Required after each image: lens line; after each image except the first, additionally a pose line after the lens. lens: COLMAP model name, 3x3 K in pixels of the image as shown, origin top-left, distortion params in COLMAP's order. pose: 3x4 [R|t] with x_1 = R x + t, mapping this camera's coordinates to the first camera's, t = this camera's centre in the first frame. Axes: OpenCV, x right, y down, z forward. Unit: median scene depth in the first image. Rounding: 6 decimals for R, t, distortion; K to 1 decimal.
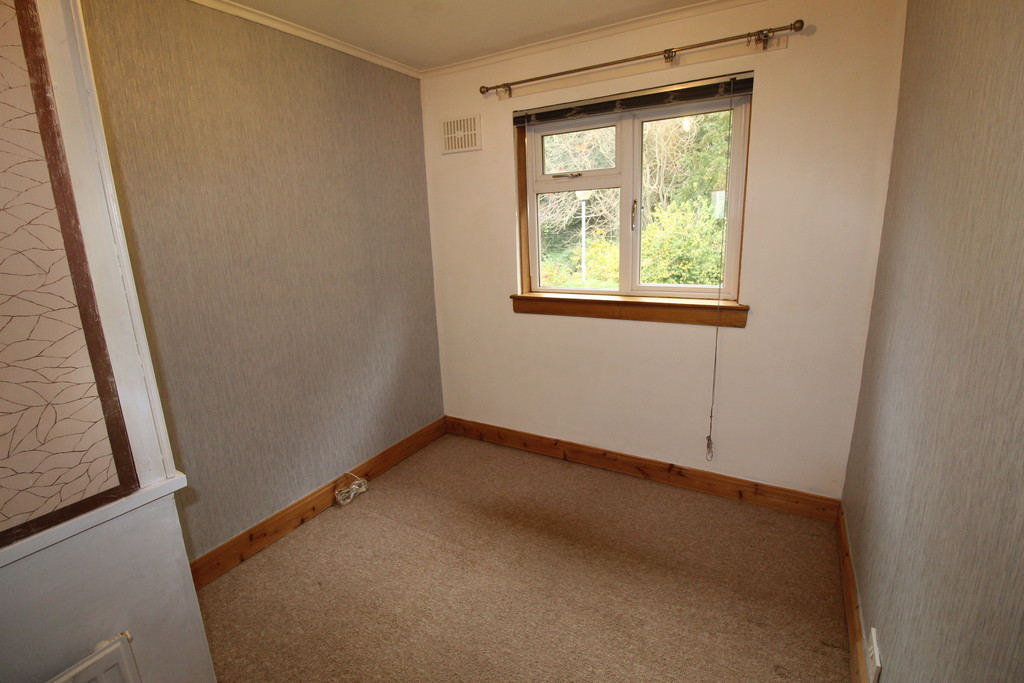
lens RADIAL K [[471.4, 0, 518.4], [0, 471.4, 331.1], [0, 0, 1]] dist [-0.002511, -0.013293]
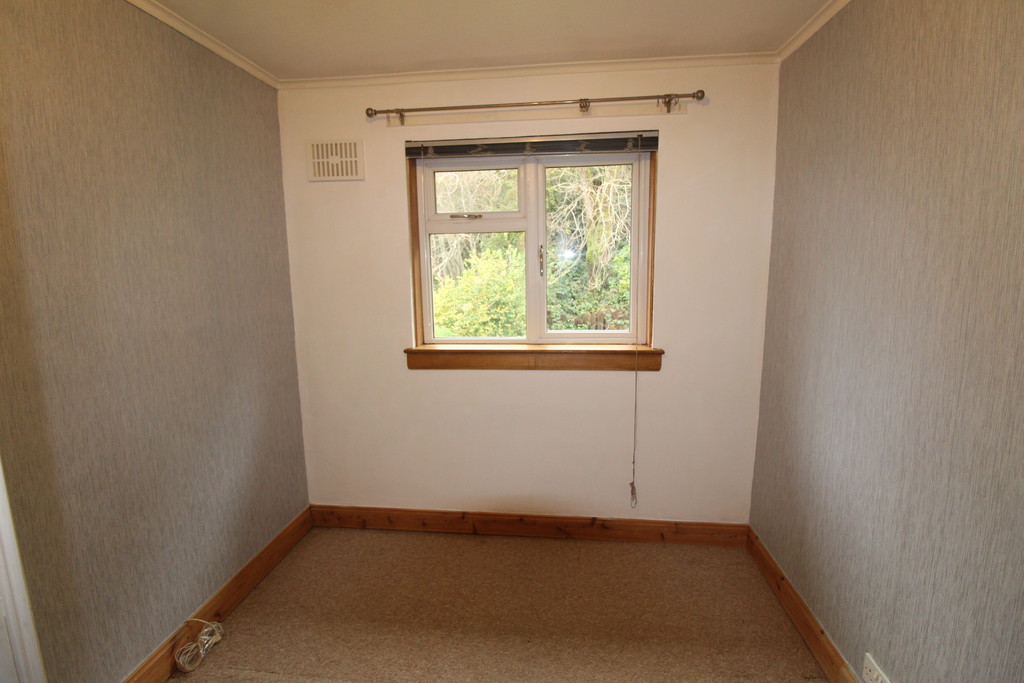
lens RADIAL K [[471.4, 0, 518.4], [0, 471.4, 331.1], [0, 0, 1]] dist [-0.002511, -0.013293]
pose [[0.914852, -0.033344, 0.402411, -0.185766], [0.070768, 0.994400, -0.078488, -0.029696], [-0.397540, 0.100283, 0.912088, 0.150790]]
